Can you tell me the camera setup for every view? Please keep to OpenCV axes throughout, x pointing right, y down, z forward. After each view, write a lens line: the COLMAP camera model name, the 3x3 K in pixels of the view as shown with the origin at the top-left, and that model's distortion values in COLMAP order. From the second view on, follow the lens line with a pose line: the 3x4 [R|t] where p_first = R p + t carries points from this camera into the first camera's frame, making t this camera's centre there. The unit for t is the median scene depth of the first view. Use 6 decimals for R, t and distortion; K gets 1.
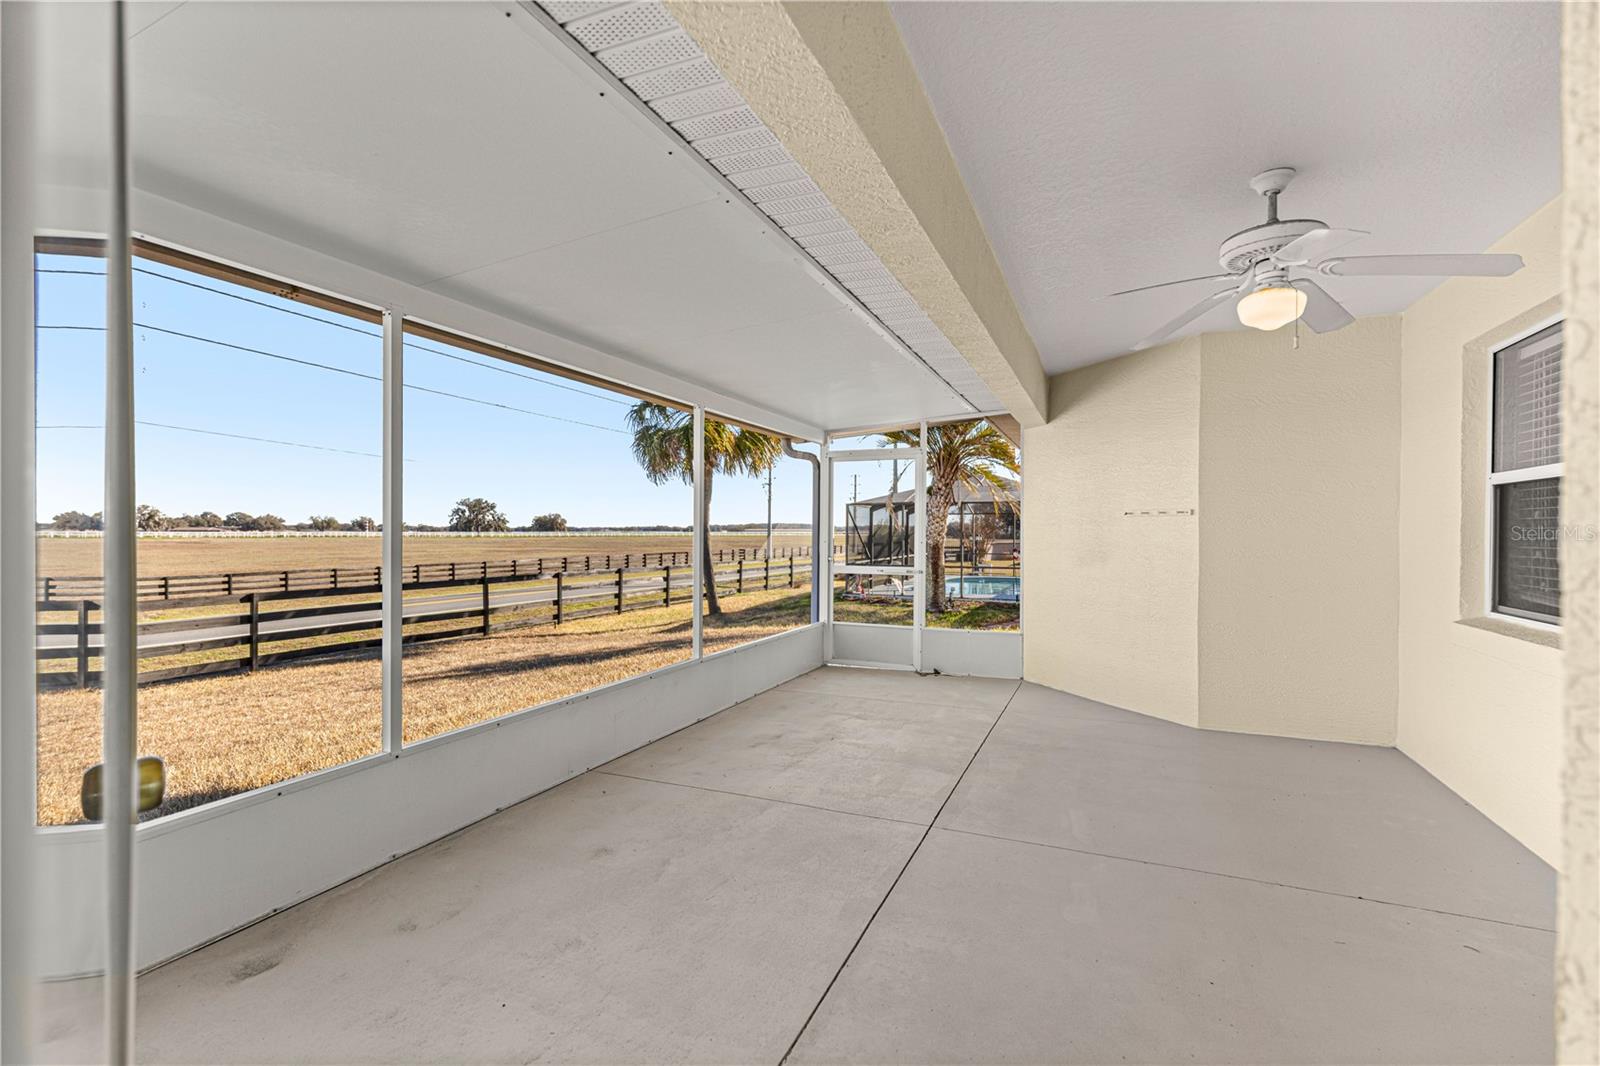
lens RADIAL K [[725.9, 0, 791.8], [0, 725.9, 531.1], [0, 0, 1]] dist [0.007697, -0.000438]
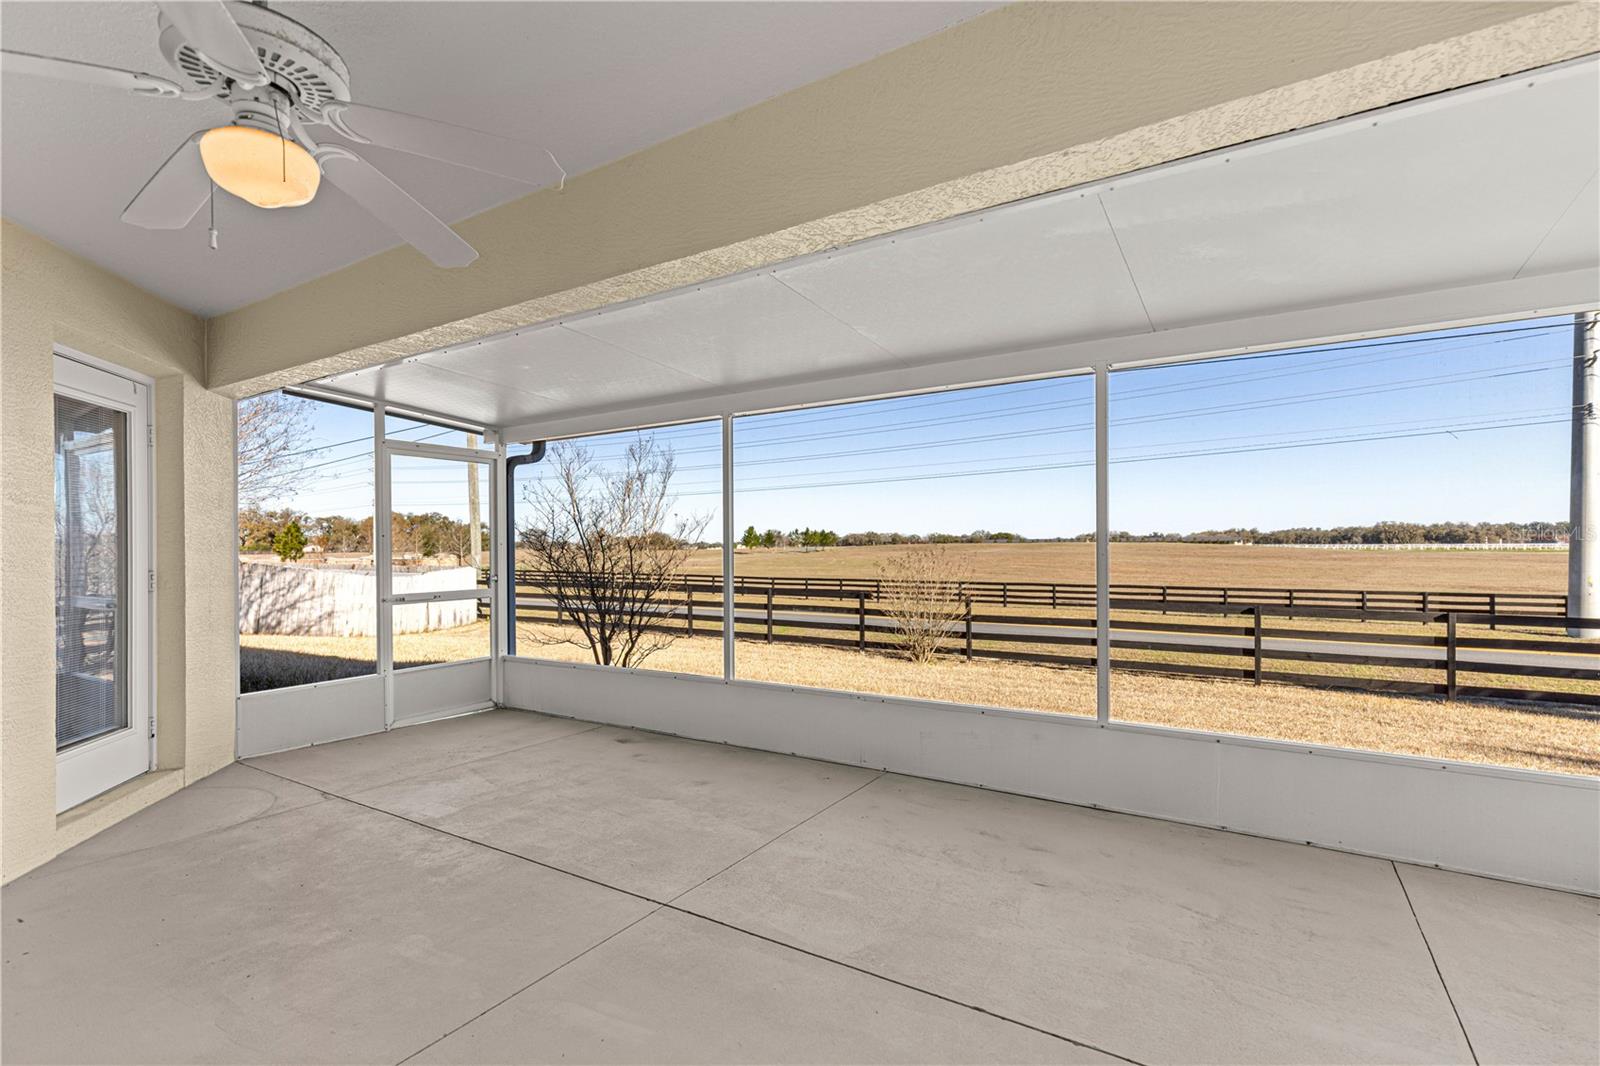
lens RADIAL K [[725.9, 0, 791.8], [0, 725.9, 531.1], [0, 0, 1]] dist [0.007697, -0.000438]
pose [[-0.130322, -0.021602, -0.991236, 0.779914], [0.005642, 0.999730, -0.022529, 0.001176], [0.991456, -0.008528, -0.130165, 0.978267]]
